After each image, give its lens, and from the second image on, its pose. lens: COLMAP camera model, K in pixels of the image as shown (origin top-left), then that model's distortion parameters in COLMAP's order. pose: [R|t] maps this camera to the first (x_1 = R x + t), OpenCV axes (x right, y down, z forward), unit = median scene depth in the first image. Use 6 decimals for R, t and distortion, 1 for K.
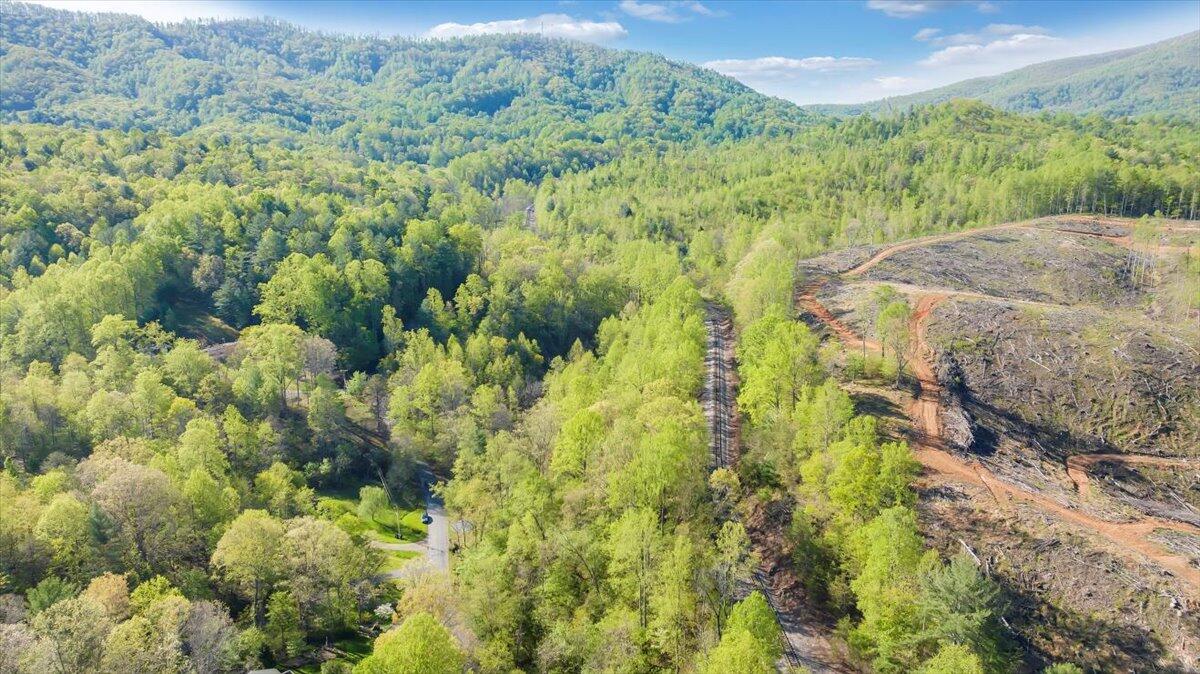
lens RADIAL K [[854.4, 0, 600.7], [0, 854.4, 330.6], [0, 0, 1]] dist [-0.042969, 0.045184]
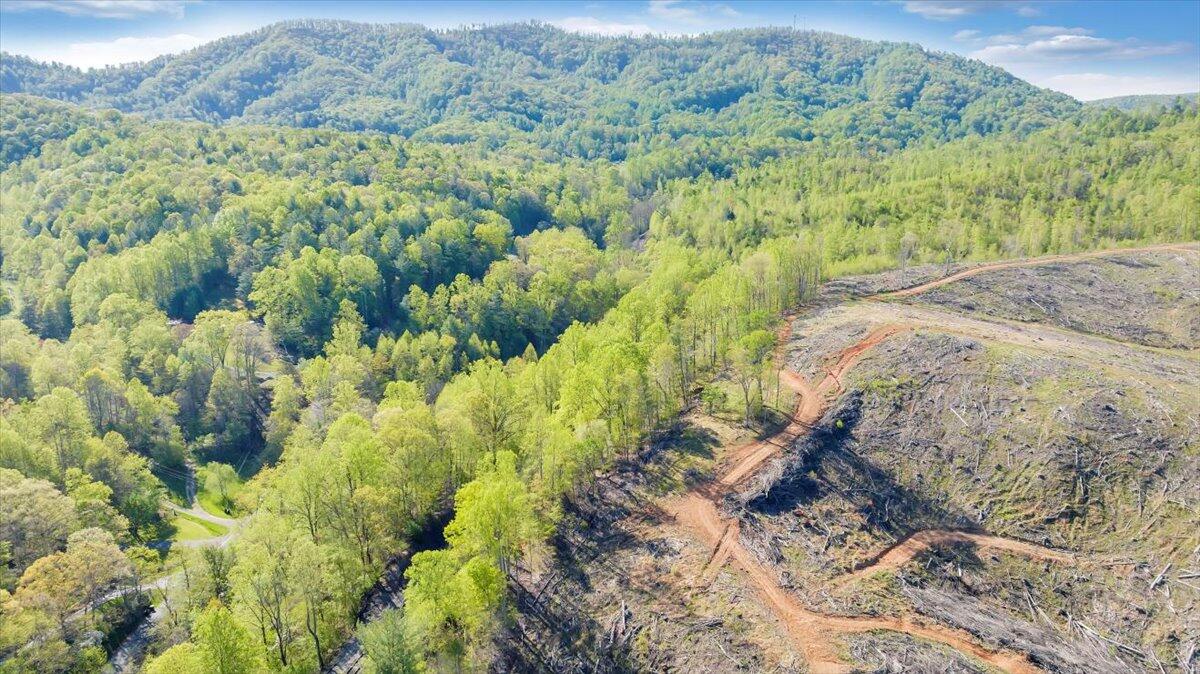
lens RADIAL K [[854.4, 0, 600.8], [0, 854.4, 339.3], [0, 0, 1]] dist [-0.042969, 0.045184]
pose [[0.945919, 0.074718, -0.315681, 0.155629], [-0.069974, 0.997201, 0.026351, -0.011784], [0.316766, -0.002836, 0.948499, 0.033352]]
